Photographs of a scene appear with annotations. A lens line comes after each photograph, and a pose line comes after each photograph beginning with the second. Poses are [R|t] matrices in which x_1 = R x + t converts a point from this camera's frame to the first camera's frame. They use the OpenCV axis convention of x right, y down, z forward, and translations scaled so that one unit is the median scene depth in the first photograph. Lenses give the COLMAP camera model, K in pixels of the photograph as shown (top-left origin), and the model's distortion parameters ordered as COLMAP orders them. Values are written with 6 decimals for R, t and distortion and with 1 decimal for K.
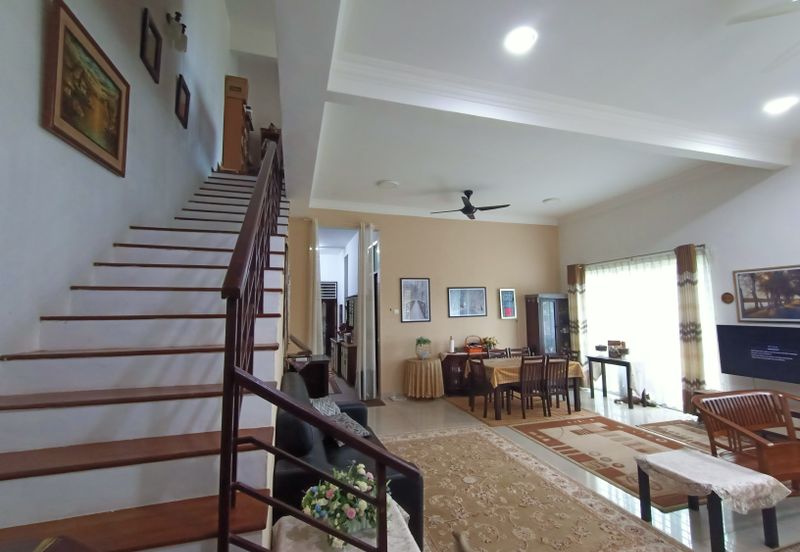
lens RADIAL K [[365.7, 0, 402.4], [0, 365.7, 276.3], [0, 0, 1]] dist [0.004953, -0.000880]
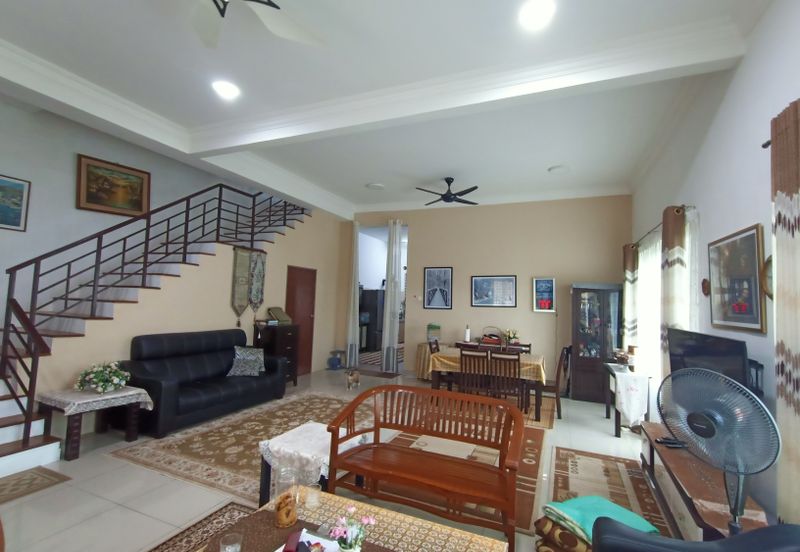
lens RADIAL K [[365.7, 0, 406.6], [0, 365.7, 275.6], [0, 0, 1]] dist [0.004953, -0.000880]
pose [[0.768751, -0.007940, -0.639499, 0.664289], [0.017650, 0.999805, 0.008803, 0.018662], [0.639305, -0.018054, 0.768741, 0.143416]]
